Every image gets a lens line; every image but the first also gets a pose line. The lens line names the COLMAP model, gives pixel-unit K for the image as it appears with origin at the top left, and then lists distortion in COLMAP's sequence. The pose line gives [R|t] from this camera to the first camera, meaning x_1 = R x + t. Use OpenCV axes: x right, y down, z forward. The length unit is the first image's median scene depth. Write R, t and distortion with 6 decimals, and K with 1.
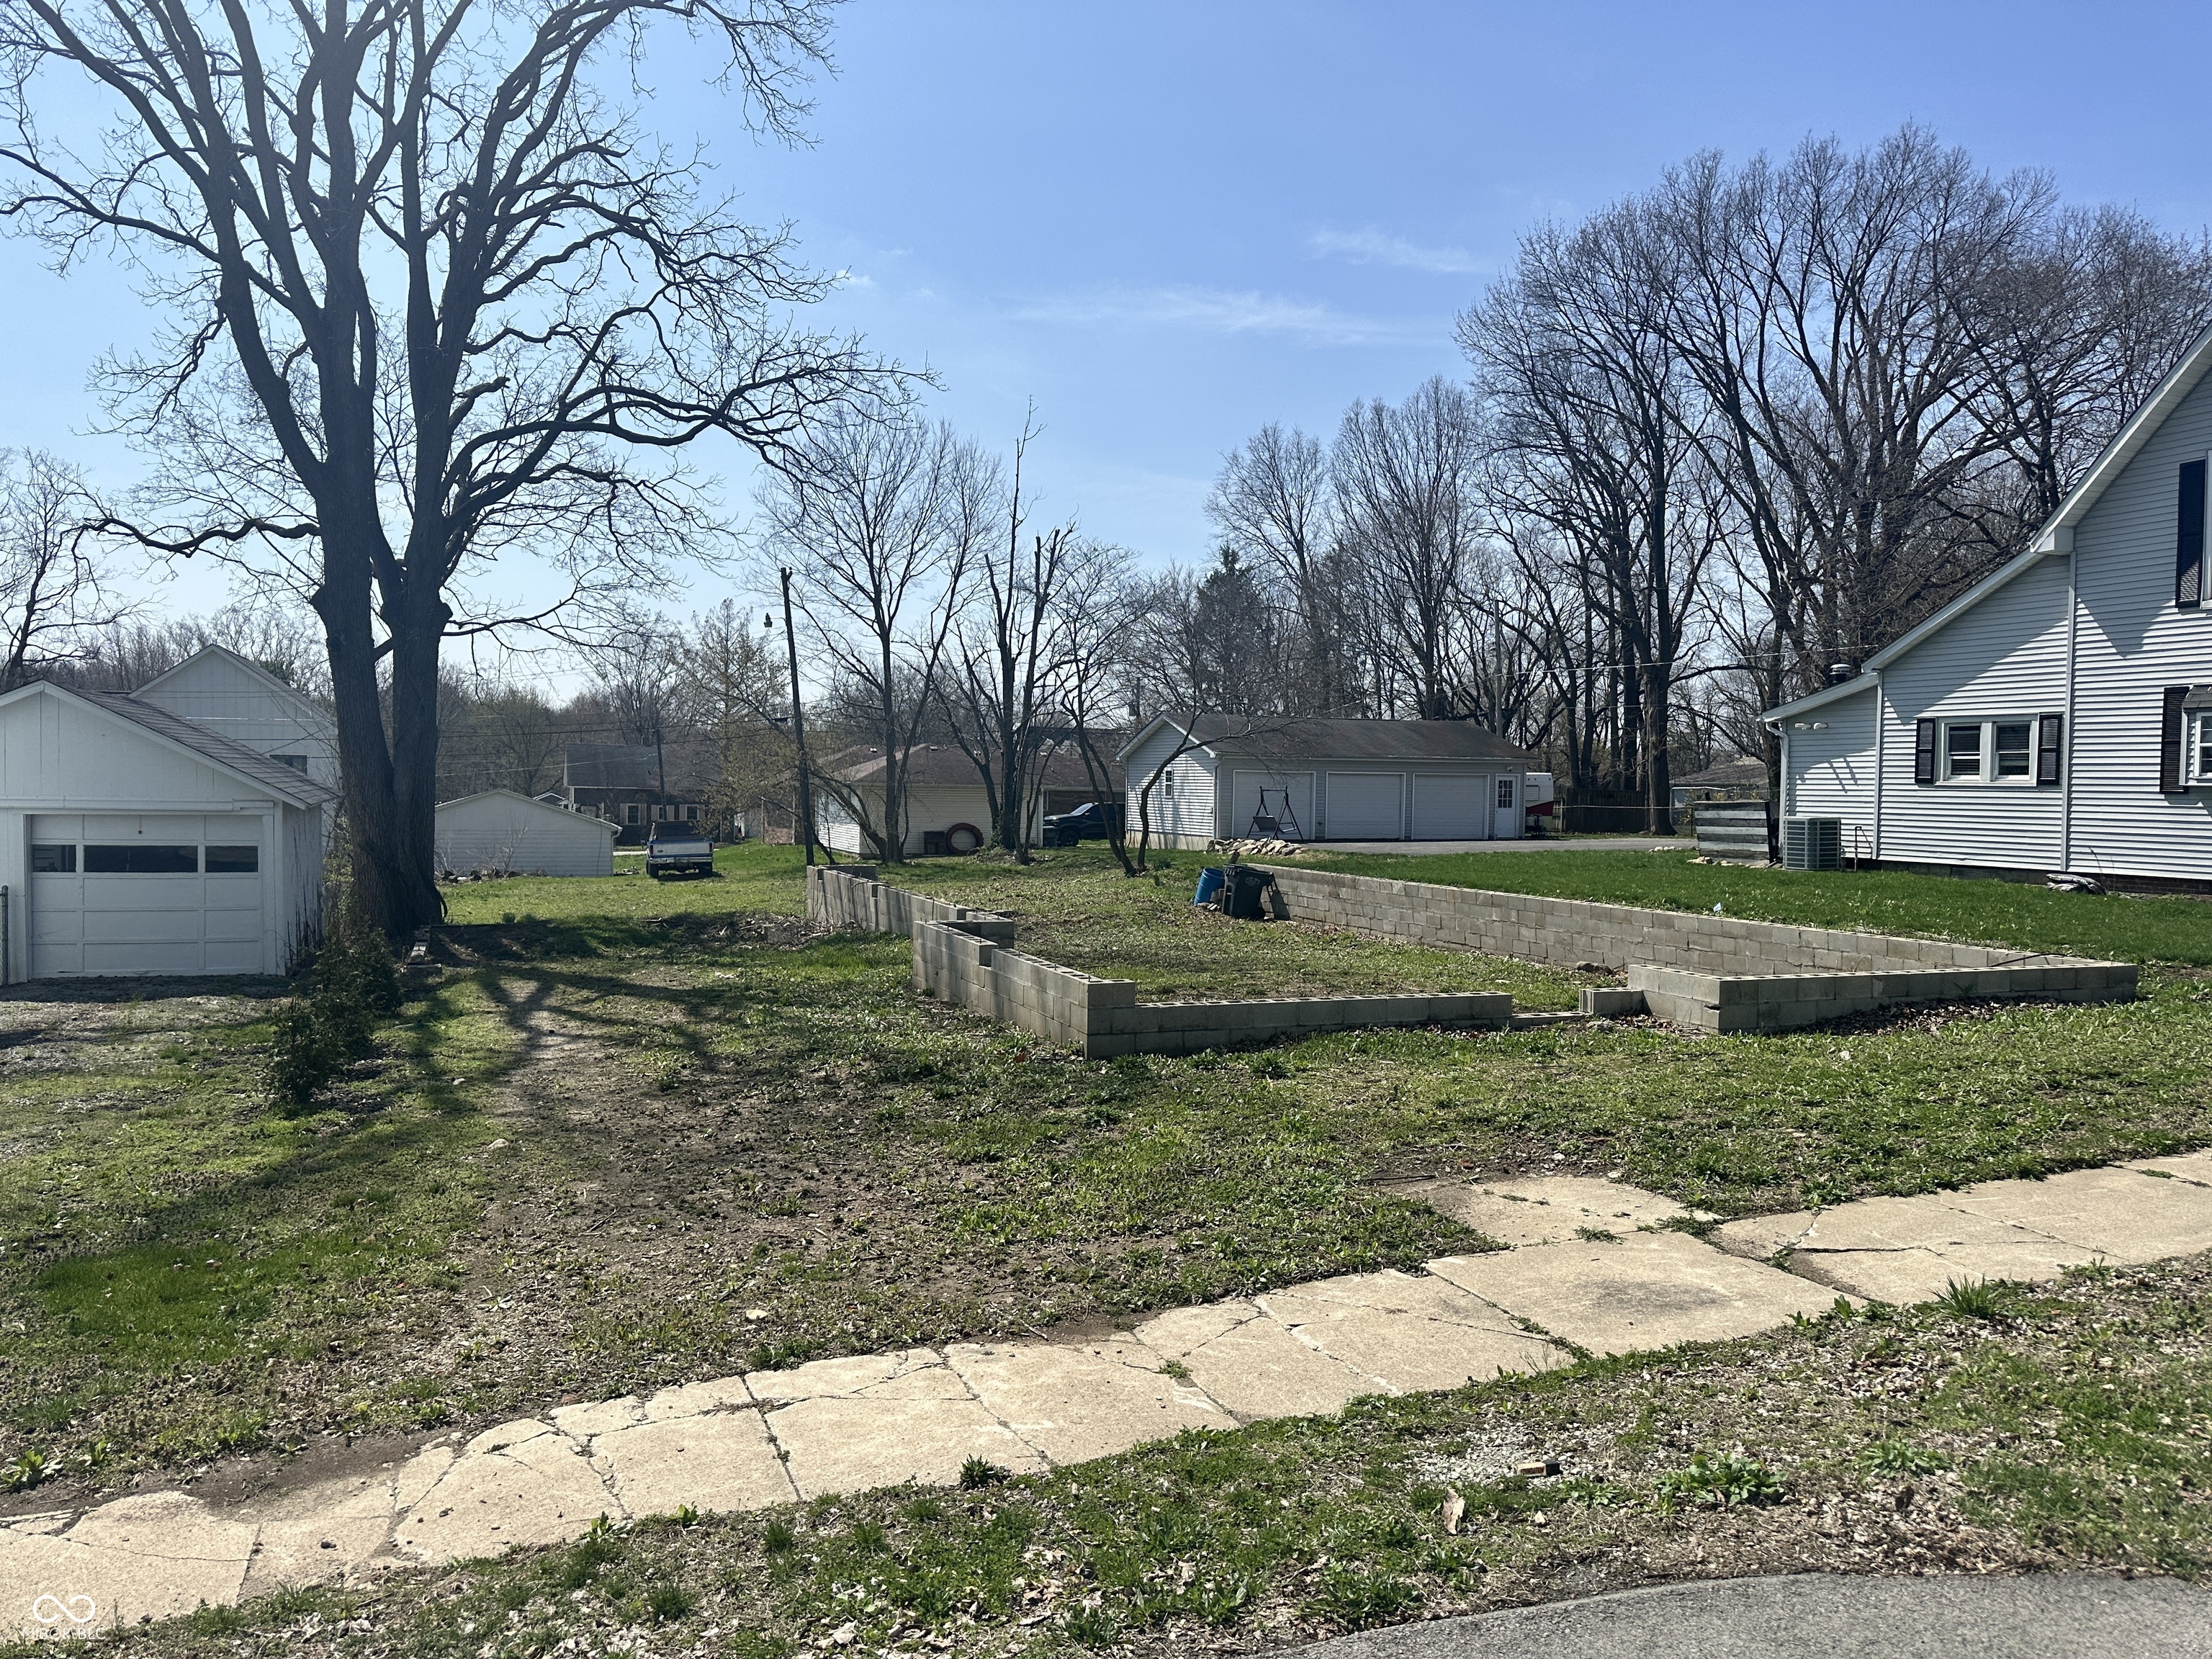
lens RADIAL K [[1546.1, 0, 1108.7], [0, 1546.1, 845.0], [0, 0, 1]] dist [0.020535, -0.028488]
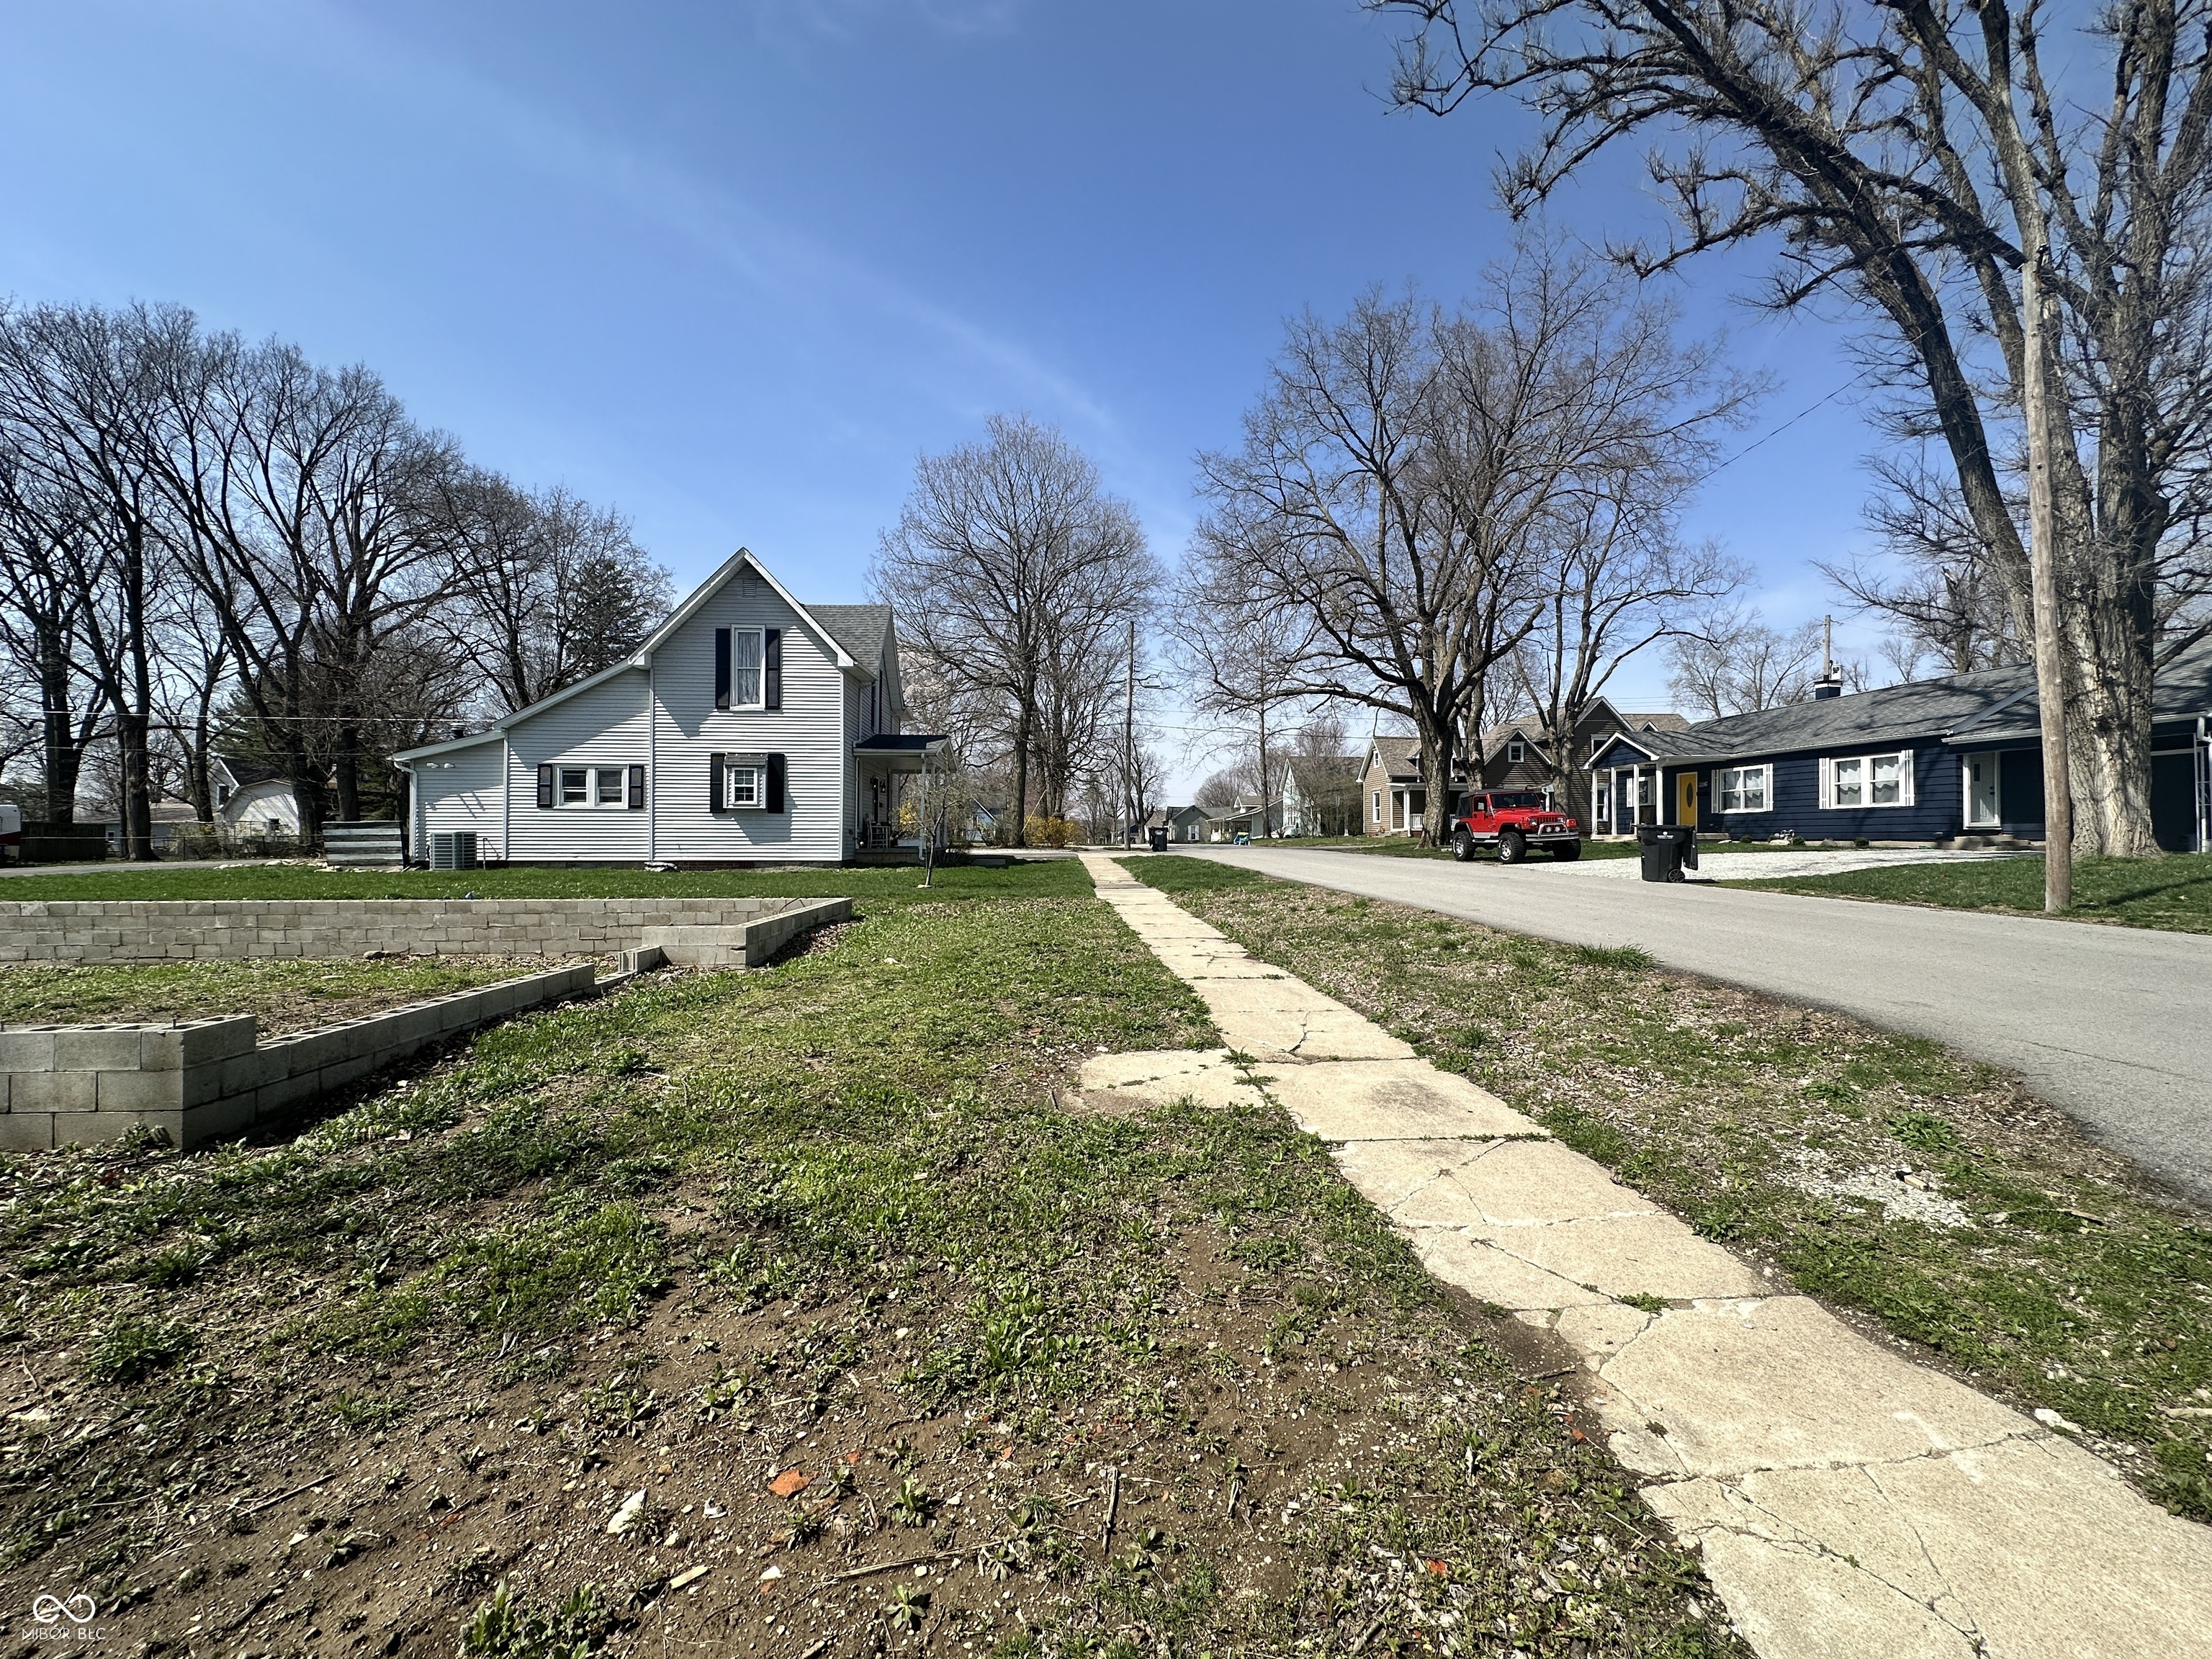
lens RADIAL K [[876.1, 0, 1102.9], [0, 876.1, 831.4], [0, 0, 1]] dist [-0.001638, 0.000496]
pose [[0.307463, -0.004631, 0.951549, -0.110629], [0.039838, 0.999174, -0.008009, 0.011334], [-0.950726, 0.040371, 0.307394, 0.232014]]
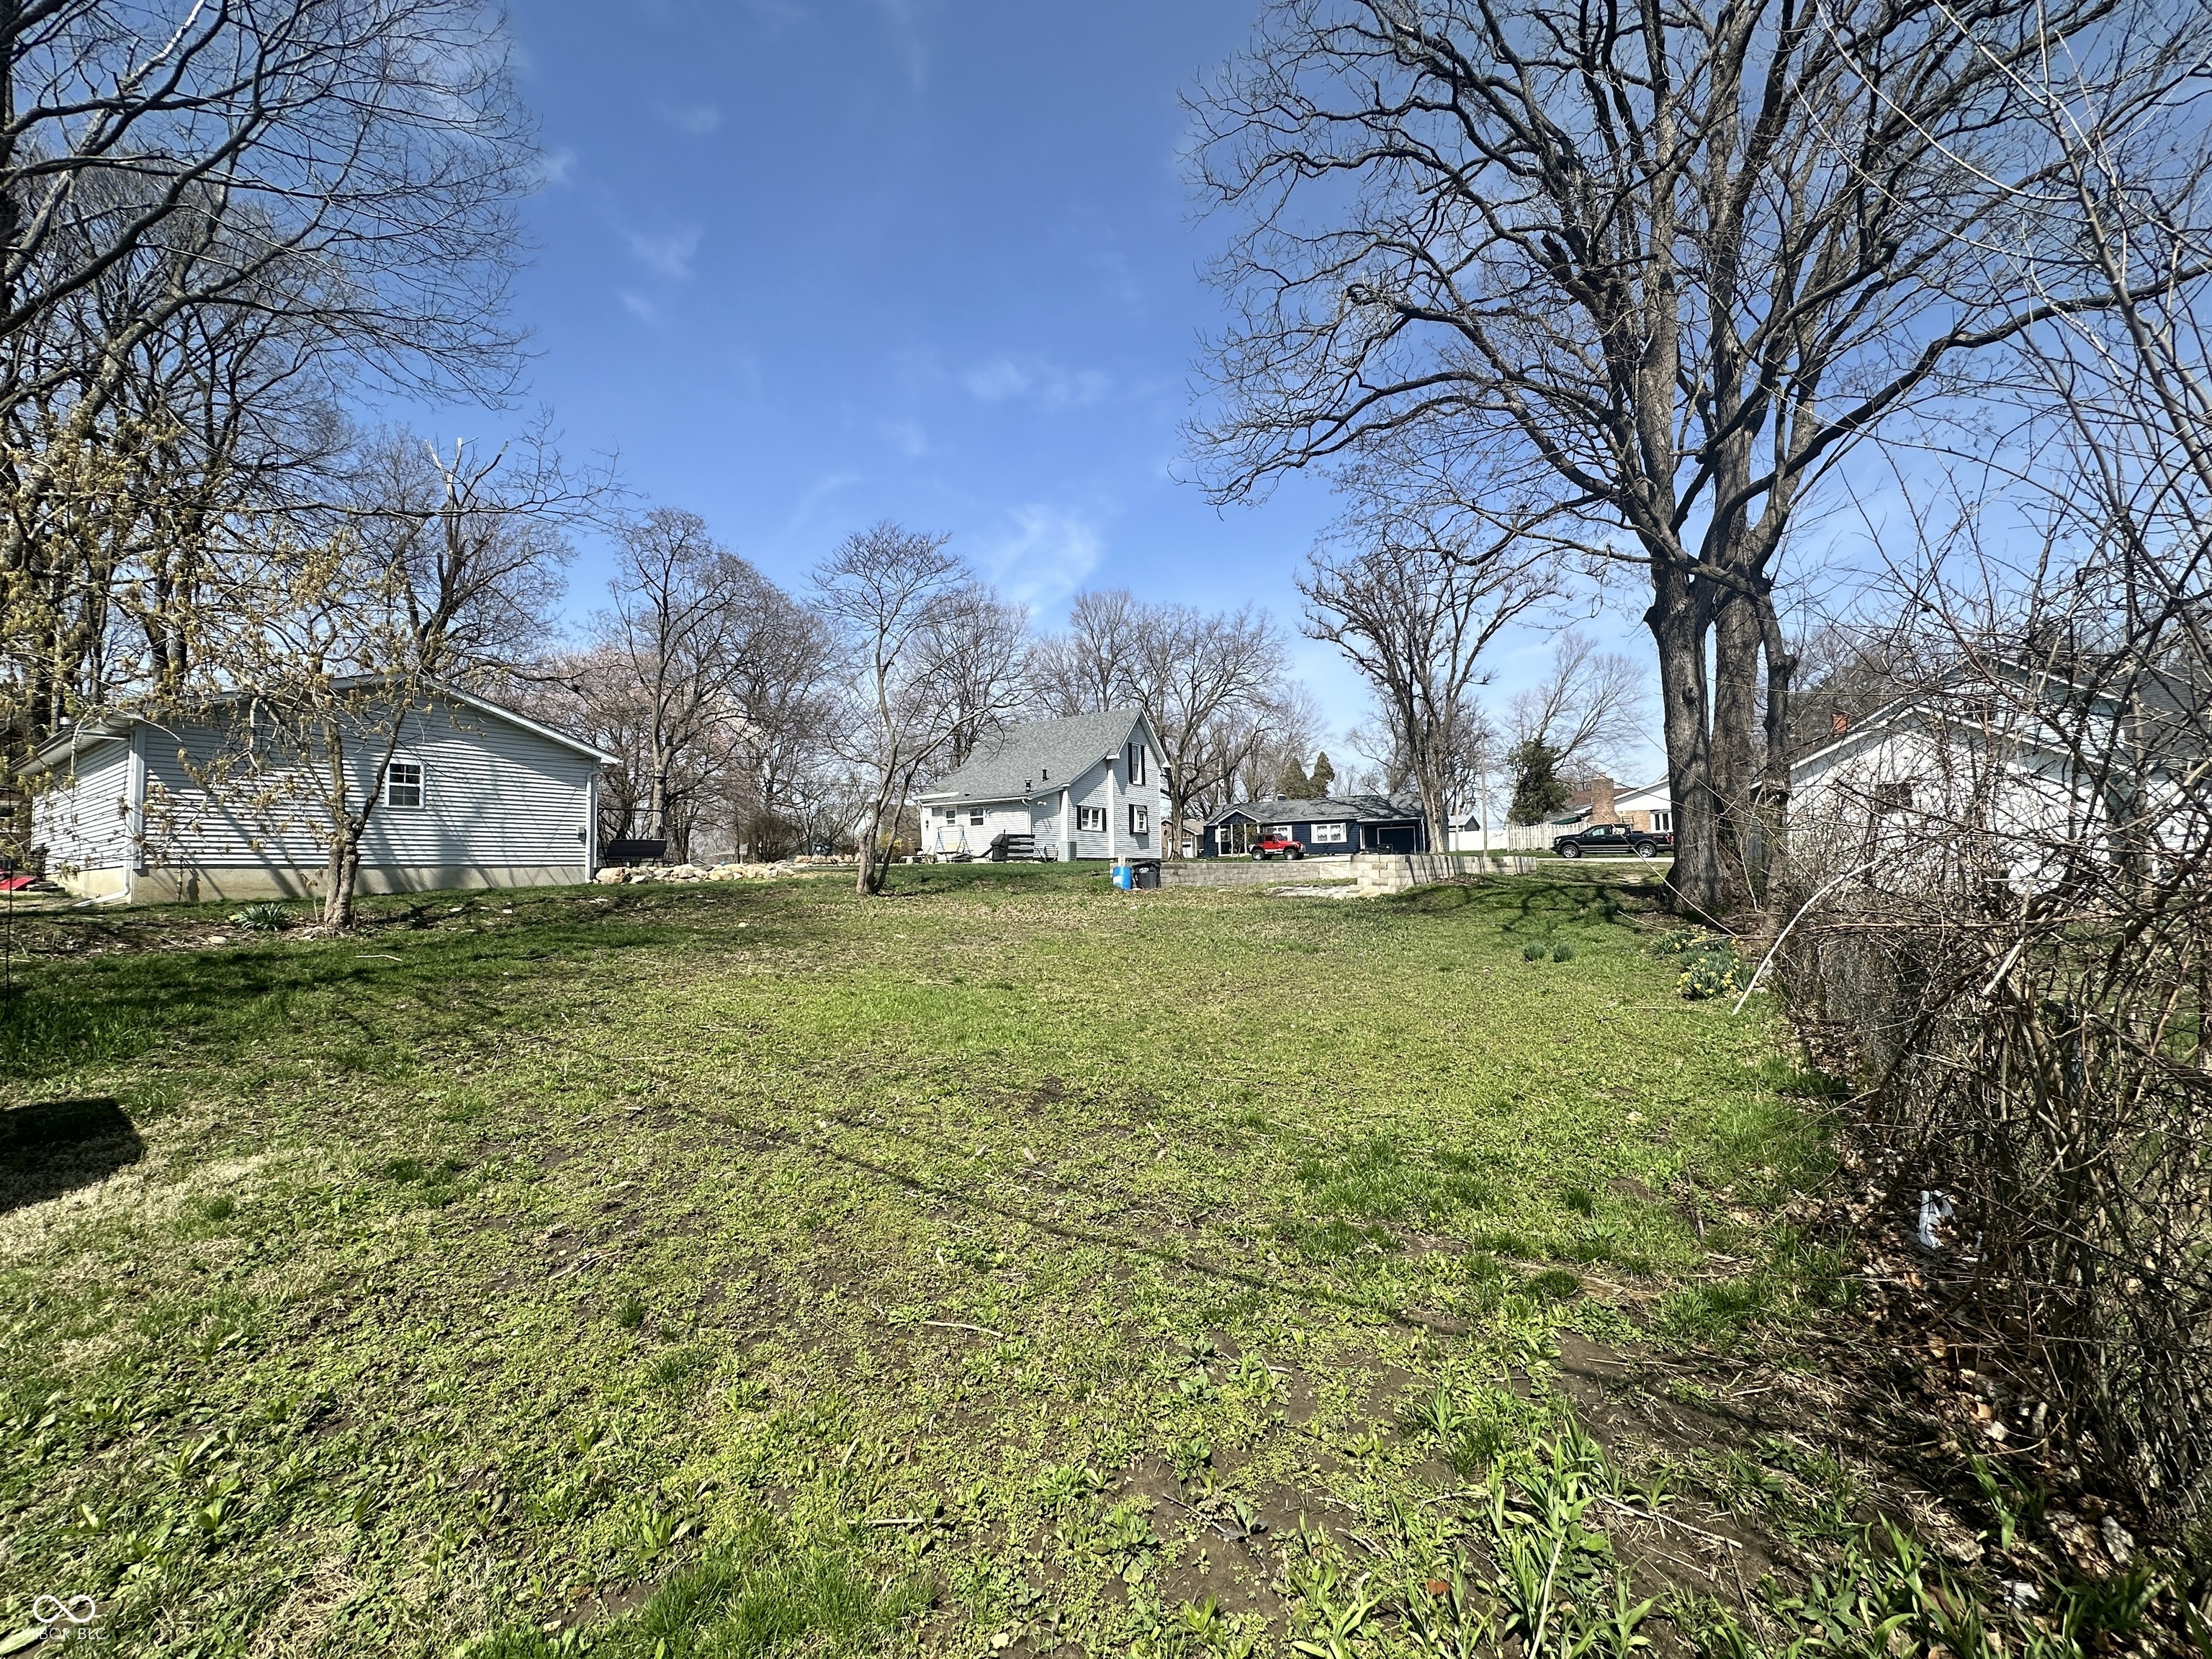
lens RADIAL K [[876.1, 0, 1107.1], [0, 876.1, 830.5], [0, 0, 1]] dist [-0.001638, 0.000496]
pose [[-0.573455, 0.040015, 0.818259, -0.777081], [0.043490, 0.998885, -0.018370, -0.005967], [-0.818082, 0.025052, -0.574556, 1.853951]]
